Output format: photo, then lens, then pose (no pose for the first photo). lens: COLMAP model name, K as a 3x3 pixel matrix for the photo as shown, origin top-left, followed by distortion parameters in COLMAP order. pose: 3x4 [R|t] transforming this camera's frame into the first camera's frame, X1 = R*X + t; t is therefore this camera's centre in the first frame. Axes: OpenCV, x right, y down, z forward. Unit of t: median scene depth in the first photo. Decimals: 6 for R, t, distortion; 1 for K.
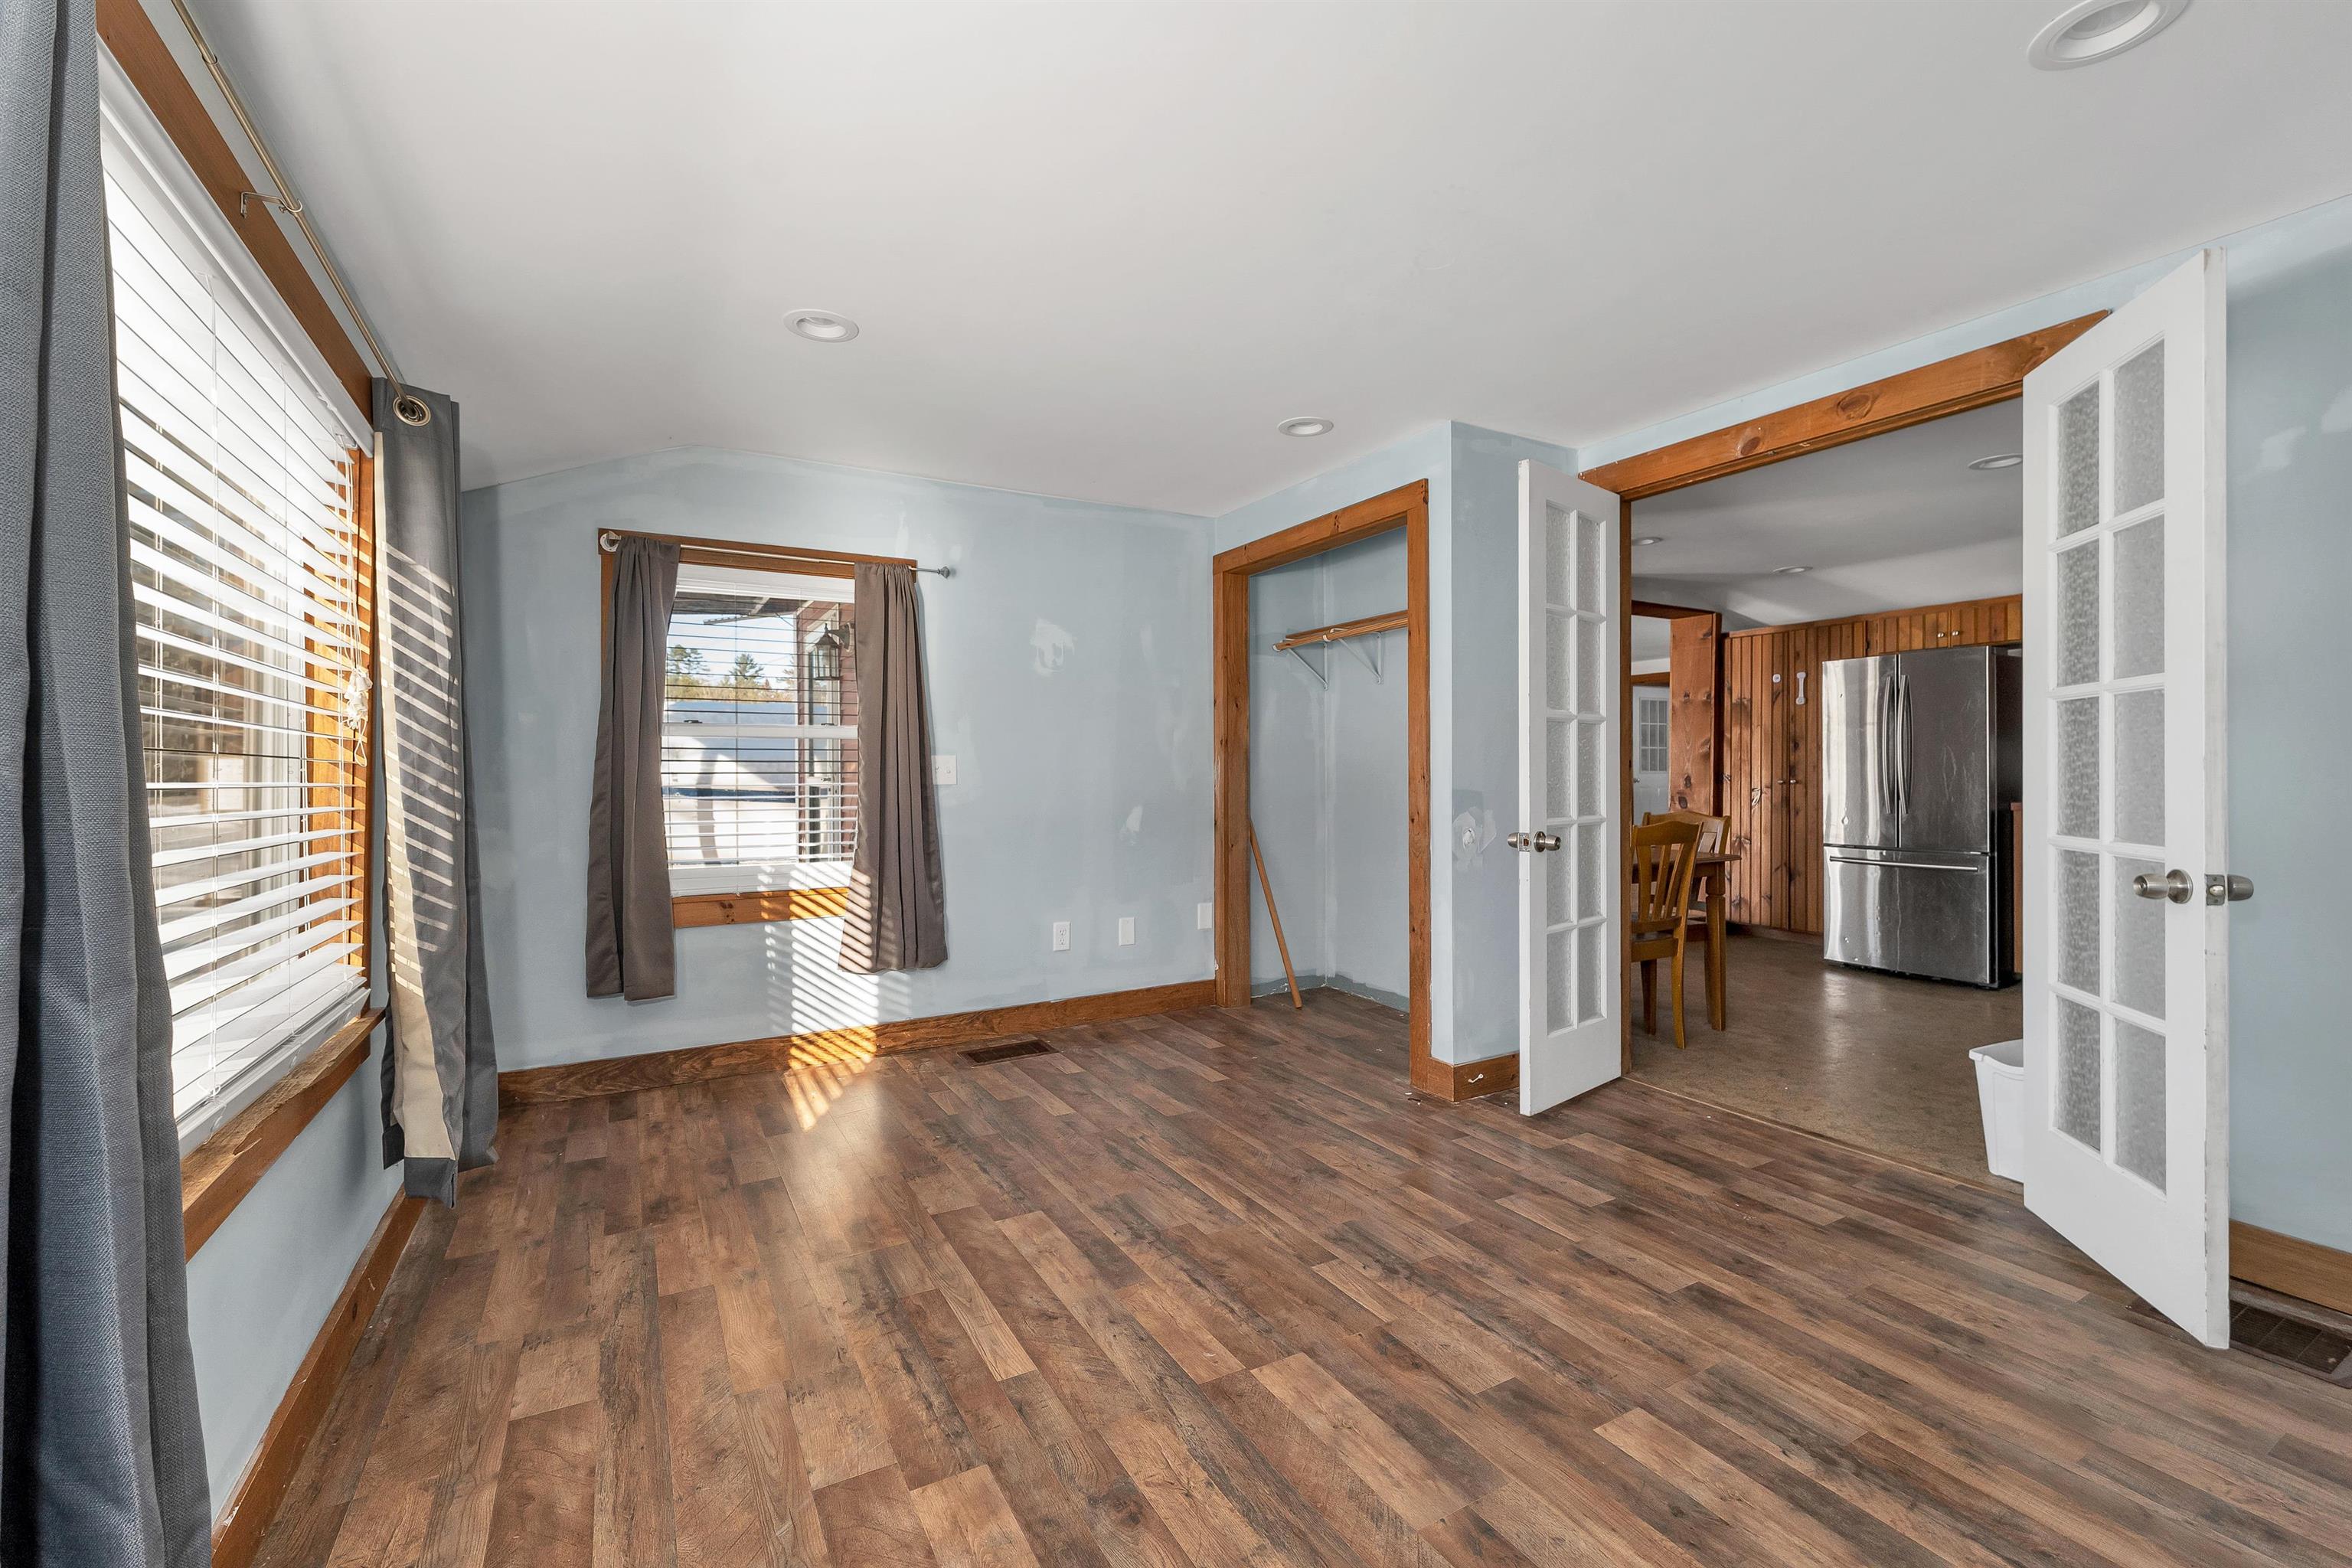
lens RADIAL K [[965.8, 0, 1172.7], [0, 965.8, 786.8], [0, 0, 1]] dist [0.003440, 0.000103]
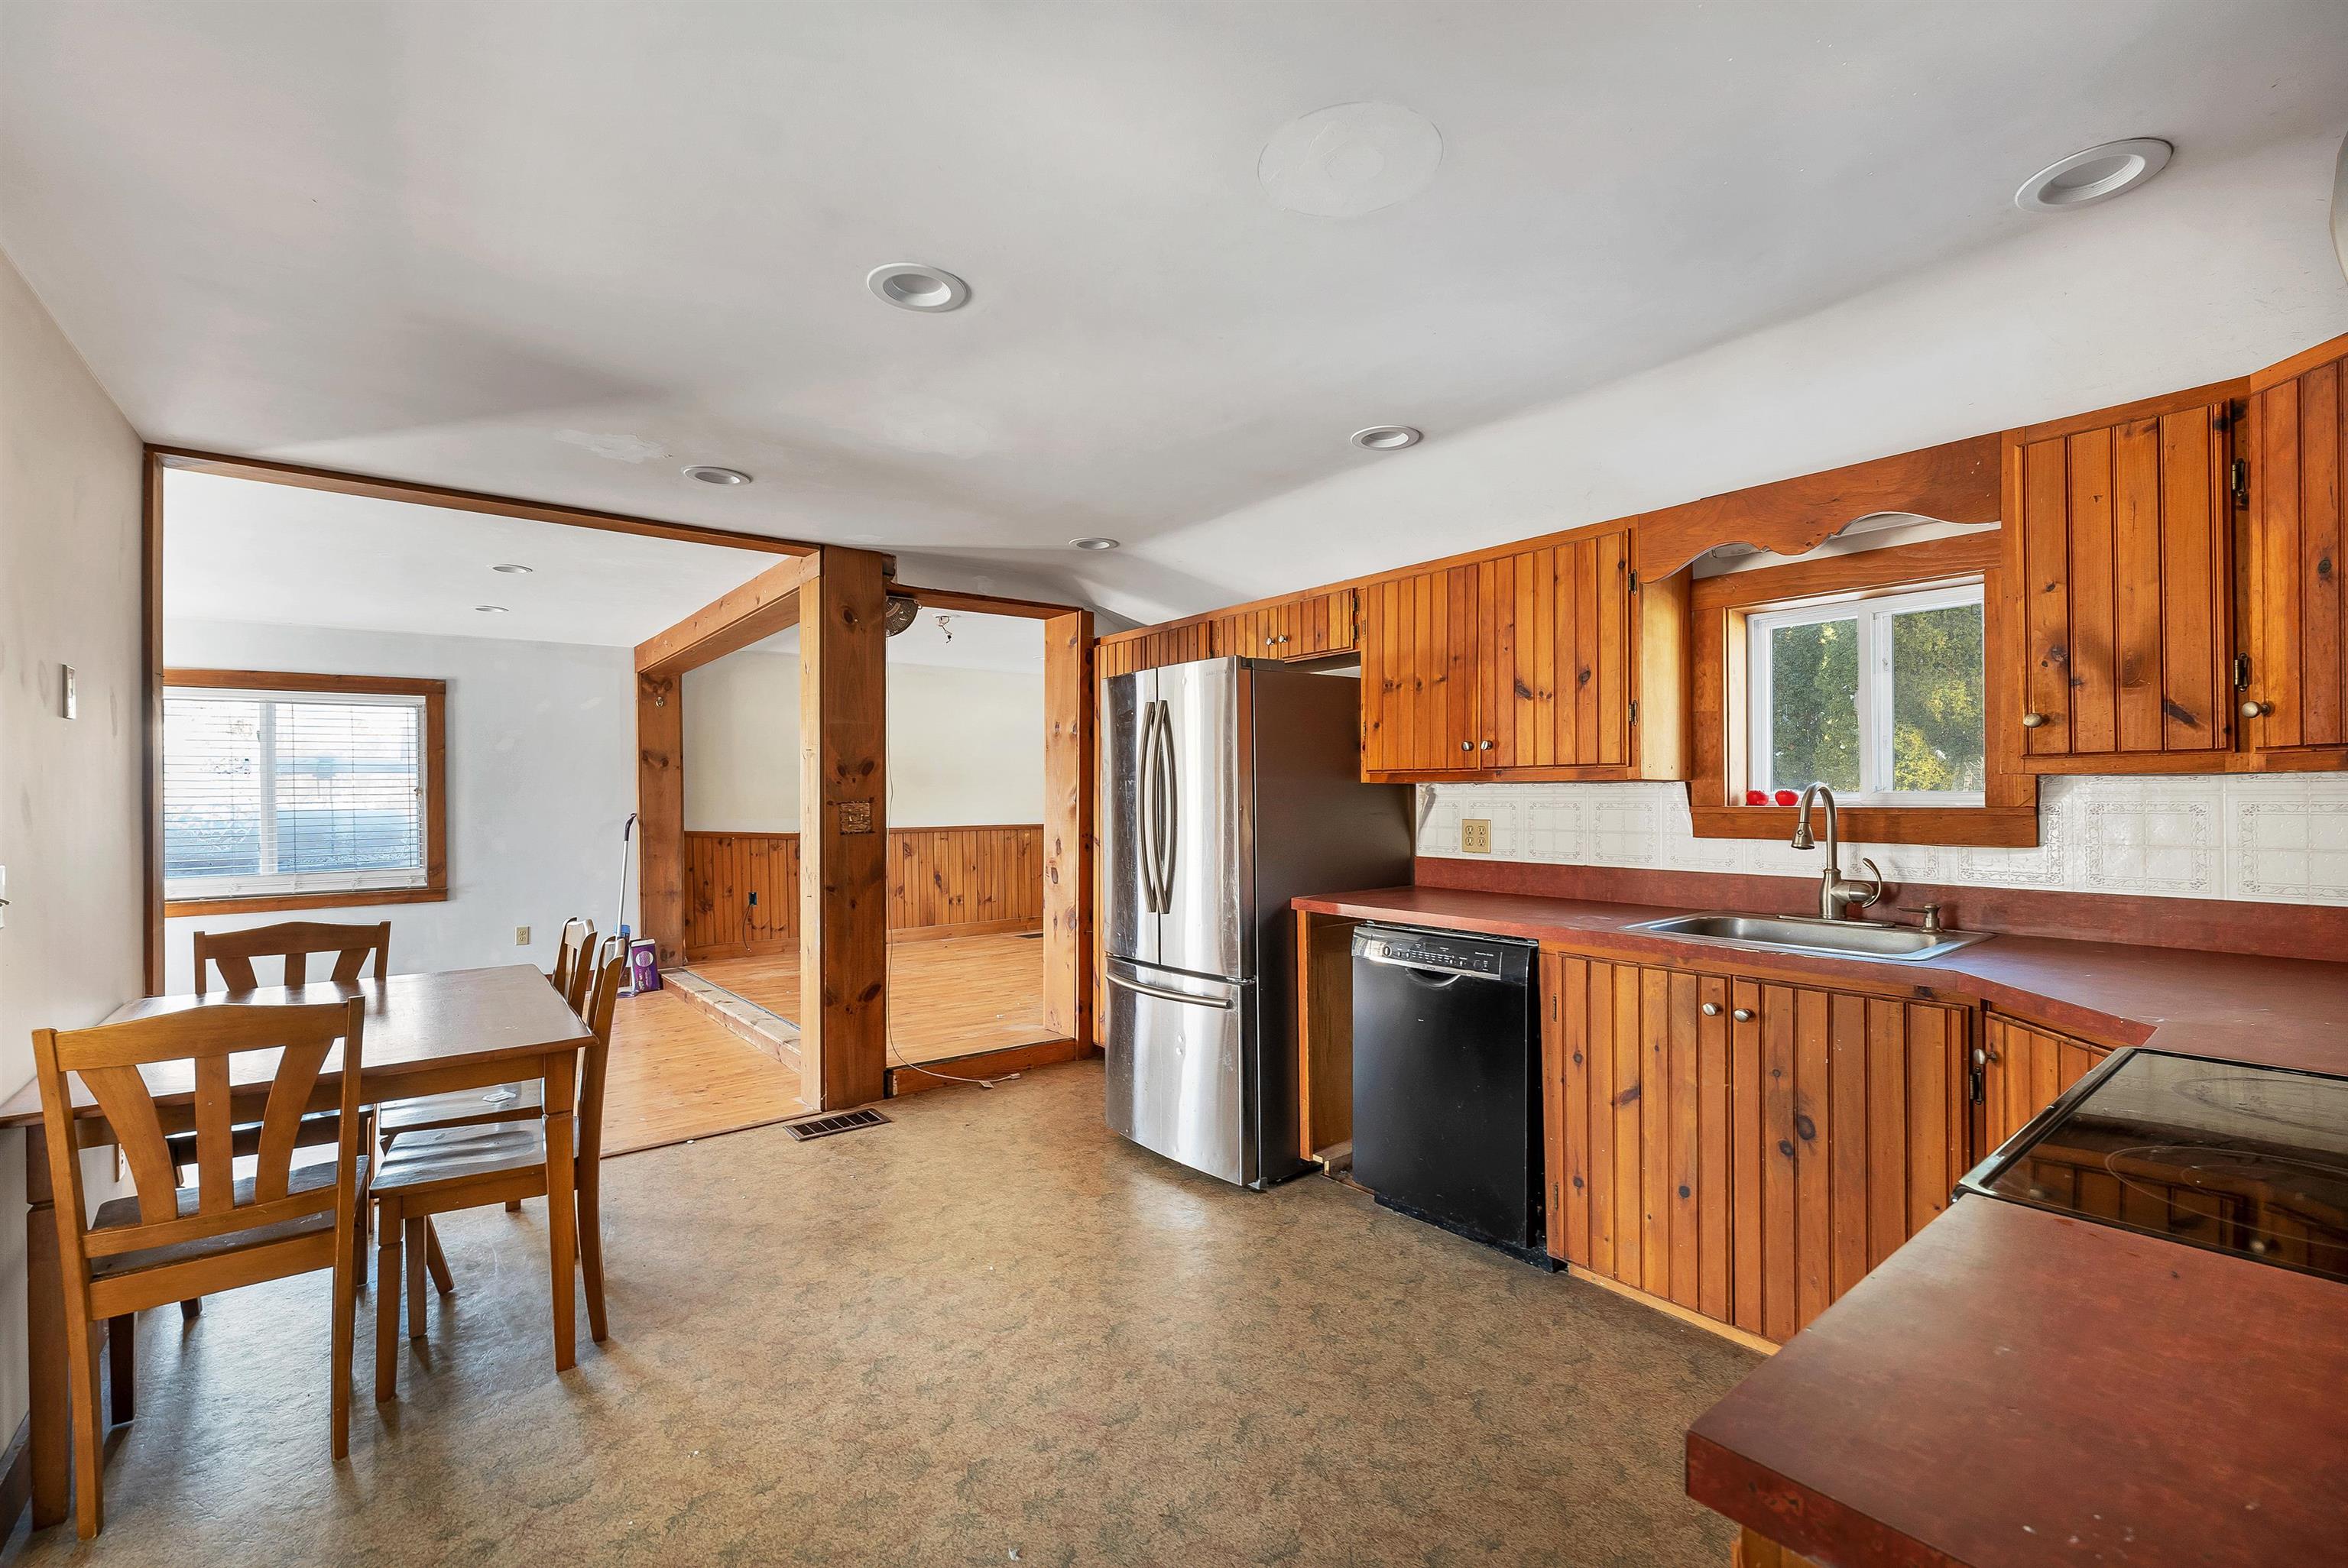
lens RADIAL K [[1012.3, 0, 1166.7], [0, 1012.3, 790.5], [0, 0, 1]] dist [0.007406, 0.000361]
pose [[0.989153, 0.004966, 0.146807, 0.538679], [-0.001464, 0.999712, -0.023953, -0.030642], [-0.146884, 0.023478, 0.988875, 0.269509]]
